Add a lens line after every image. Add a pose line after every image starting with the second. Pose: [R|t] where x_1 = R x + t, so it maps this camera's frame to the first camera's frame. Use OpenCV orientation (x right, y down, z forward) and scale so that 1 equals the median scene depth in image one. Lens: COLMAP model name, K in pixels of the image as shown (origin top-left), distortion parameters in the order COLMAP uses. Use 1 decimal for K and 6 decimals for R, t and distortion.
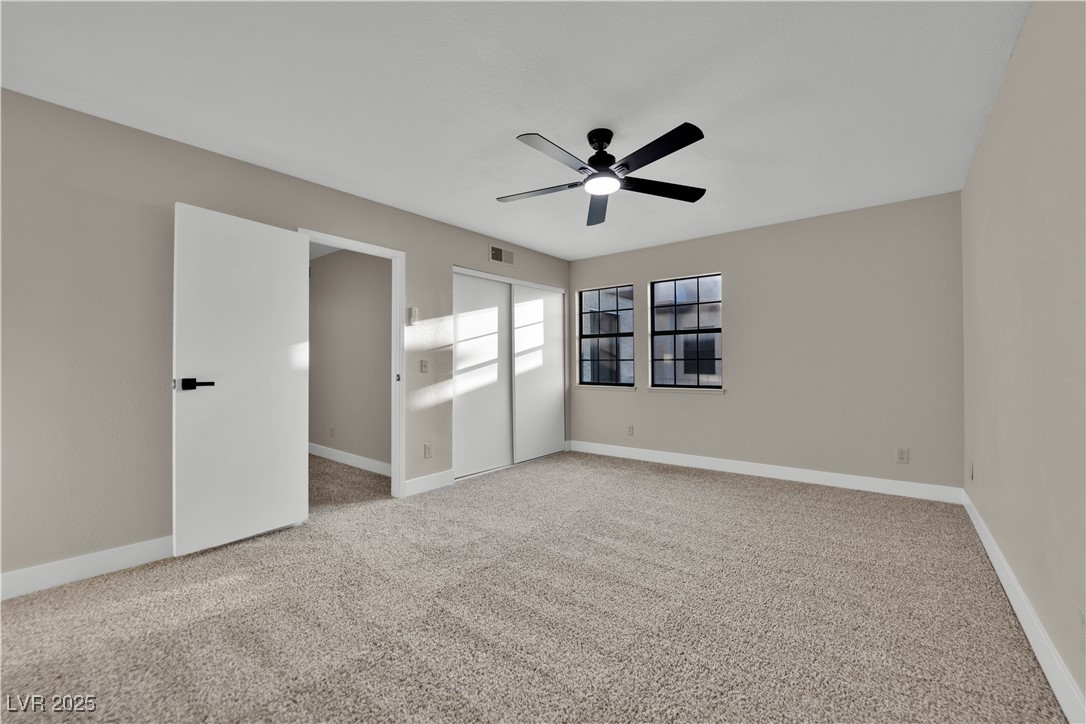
lens RADIAL K [[440.9, 0, 546.3], [0, 440.9, 361.0], [0, 0, 1]] dist [-0.011618, -0.000273]
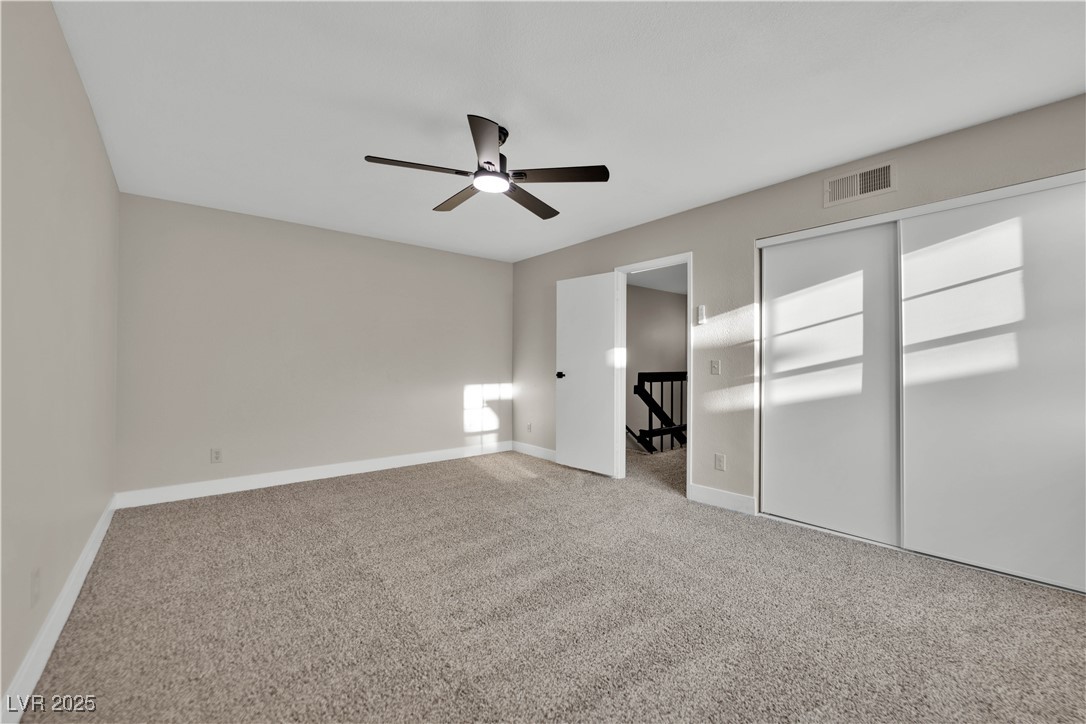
lens RADIAL K [[440.9, 0, 546.3], [0, 440.9, 361.0], [0, 0, 1]] dist [-0.011618, -0.000273]
pose [[-0.210166, -0.000951, -0.977665, 0.674433], [0.010787, 0.999936, -0.003291, -0.001864], [0.977606, -0.011238, -0.210142, 0.840171]]
